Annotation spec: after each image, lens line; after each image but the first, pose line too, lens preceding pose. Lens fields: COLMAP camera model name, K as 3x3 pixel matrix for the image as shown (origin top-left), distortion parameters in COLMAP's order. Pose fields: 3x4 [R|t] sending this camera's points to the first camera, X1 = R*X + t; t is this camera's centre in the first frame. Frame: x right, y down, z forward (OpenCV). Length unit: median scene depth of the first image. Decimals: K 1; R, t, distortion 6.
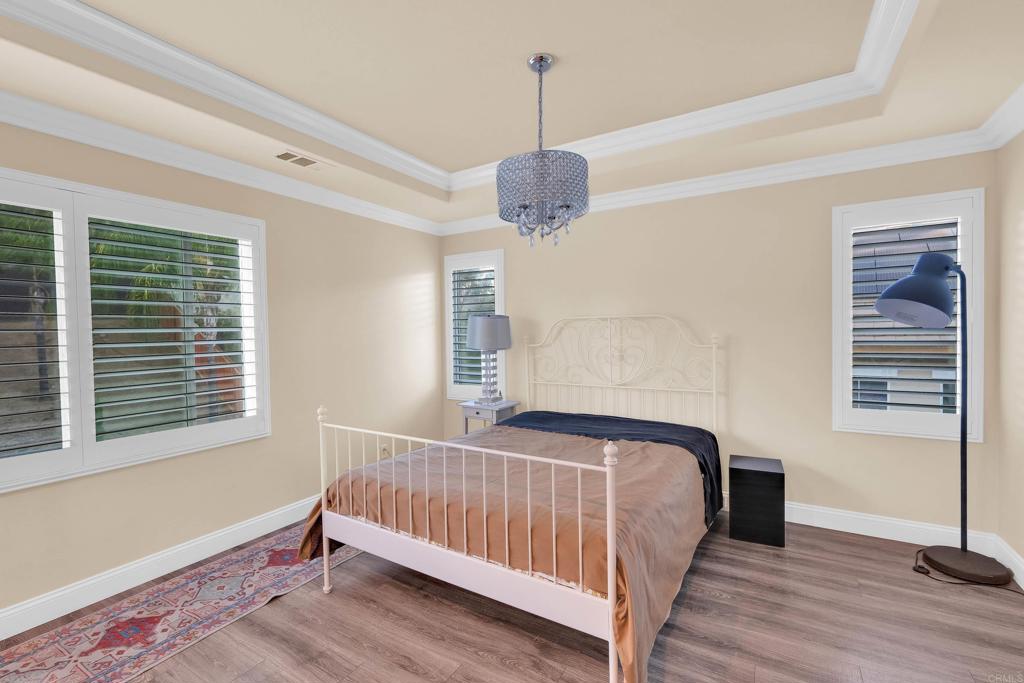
lens RADIAL K [[446.9, 0, 515.3], [0, 446.9, 338.7], [0, 0, 1]] dist [-0.001786, -0.000308]
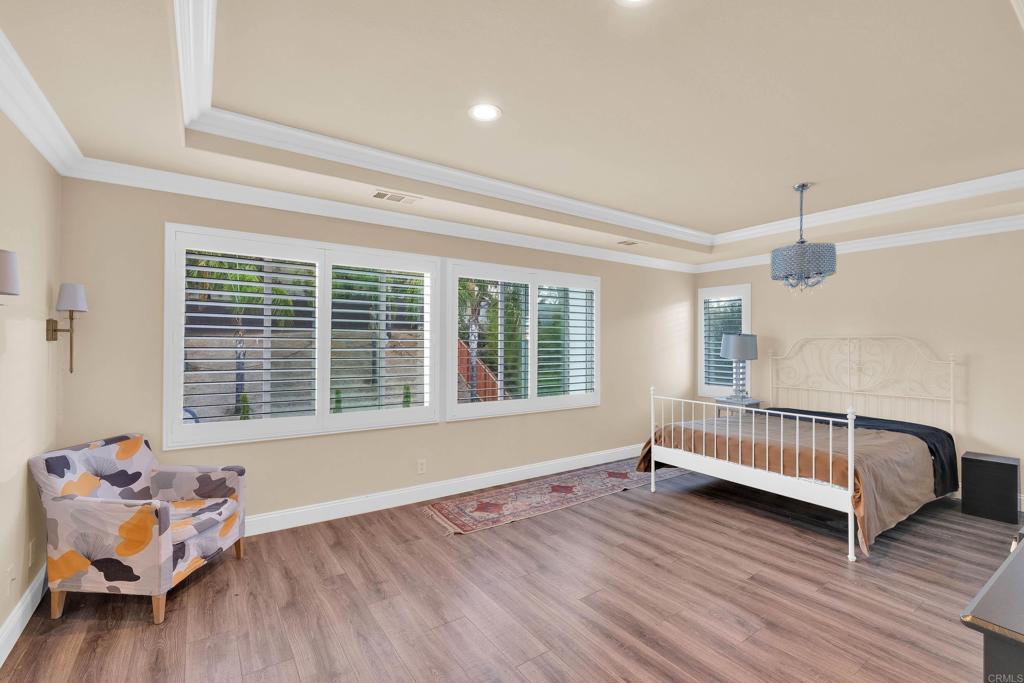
lens RADIAL K [[446.9, 0, 511.8], [0, 446.9, 340.5], [0, 0, 1]] dist [-0.001786, -0.000308]
pose [[0.908325, 0.017967, -0.417879, -0.168317], [-0.027180, 0.999501, -0.016104, 0.009423], [0.417381, 0.025986, 0.908360, -0.721490]]
